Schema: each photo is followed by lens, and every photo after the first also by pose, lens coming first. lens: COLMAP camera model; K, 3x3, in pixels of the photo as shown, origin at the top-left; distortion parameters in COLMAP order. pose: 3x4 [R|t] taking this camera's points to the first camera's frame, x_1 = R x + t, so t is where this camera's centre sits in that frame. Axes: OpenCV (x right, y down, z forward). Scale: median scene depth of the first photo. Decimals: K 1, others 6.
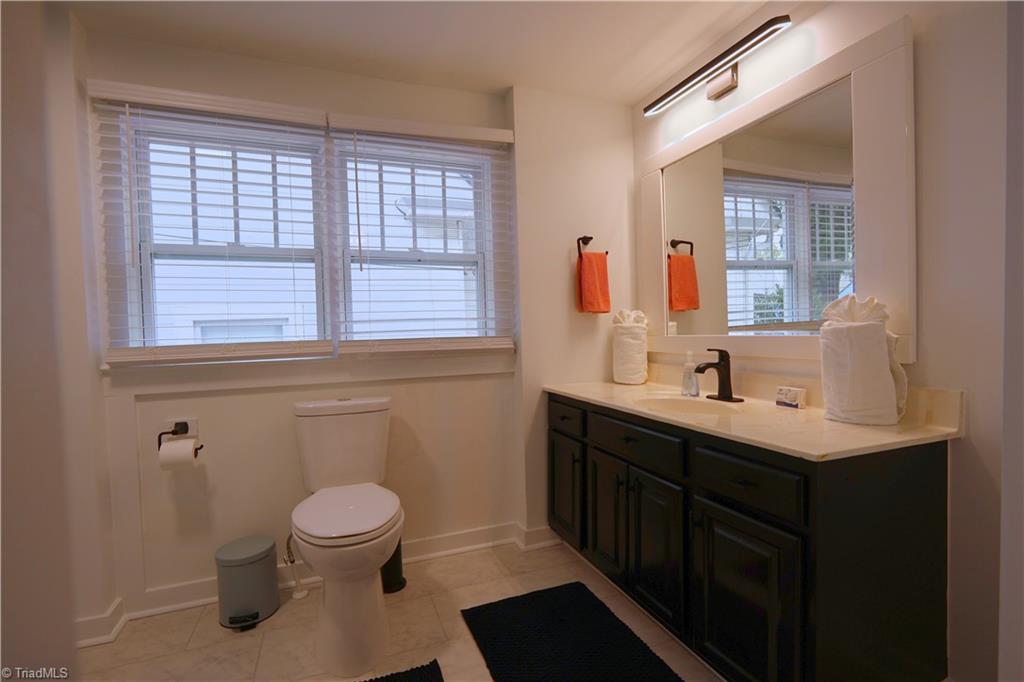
lens RADIAL K [[471.7, 0, 513.5], [0, 471.7, 343.6], [0, 0, 1]] dist [-0.009106, 0.002119]
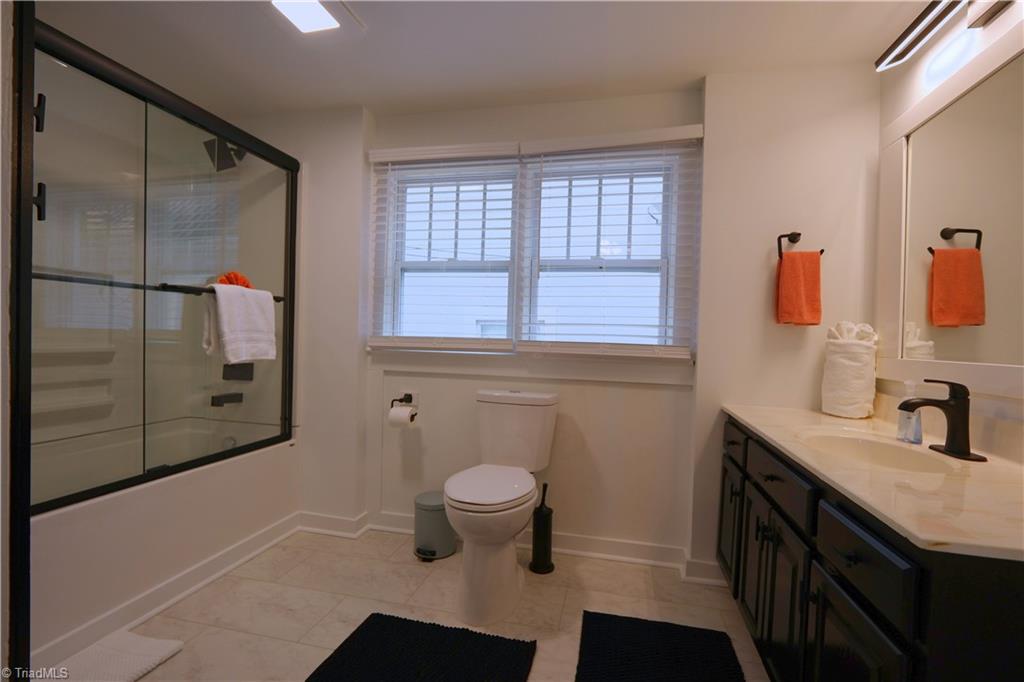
lens RADIAL K [[471.7, 0, 513.6], [0, 471.7, 343.1], [0, 0, 1]] dist [-0.009106, 0.002119]
pose [[0.825728, 0.059220, -0.560951, 0.244836], [-0.066753, 0.997744, 0.007071, -0.005866], [0.560105, 0.031606, 0.827819, 0.043261]]
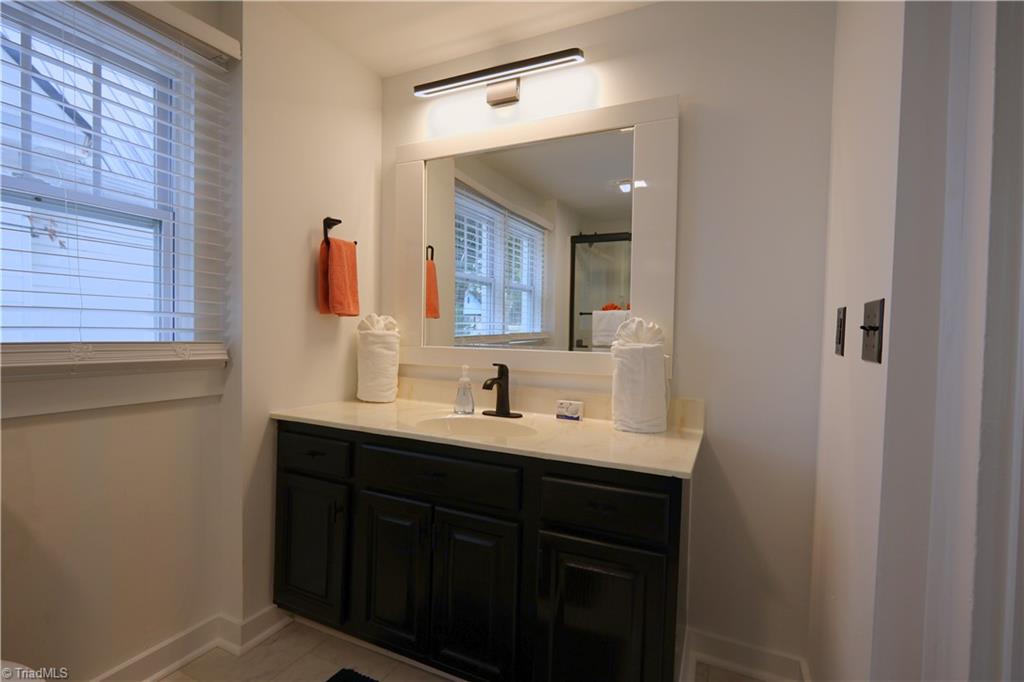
lens RADIAL K [[471.7, 0, 514.0], [0, 471.7, 344.4], [0, 0, 1]] dist [-0.009106, 0.002119]
pose [[0.722417, 0.024110, 0.691037, -0.180740], [-0.021996, 0.999687, -0.011884, -0.014237], [-0.691108, -0.006615, 0.722721, 0.239212]]
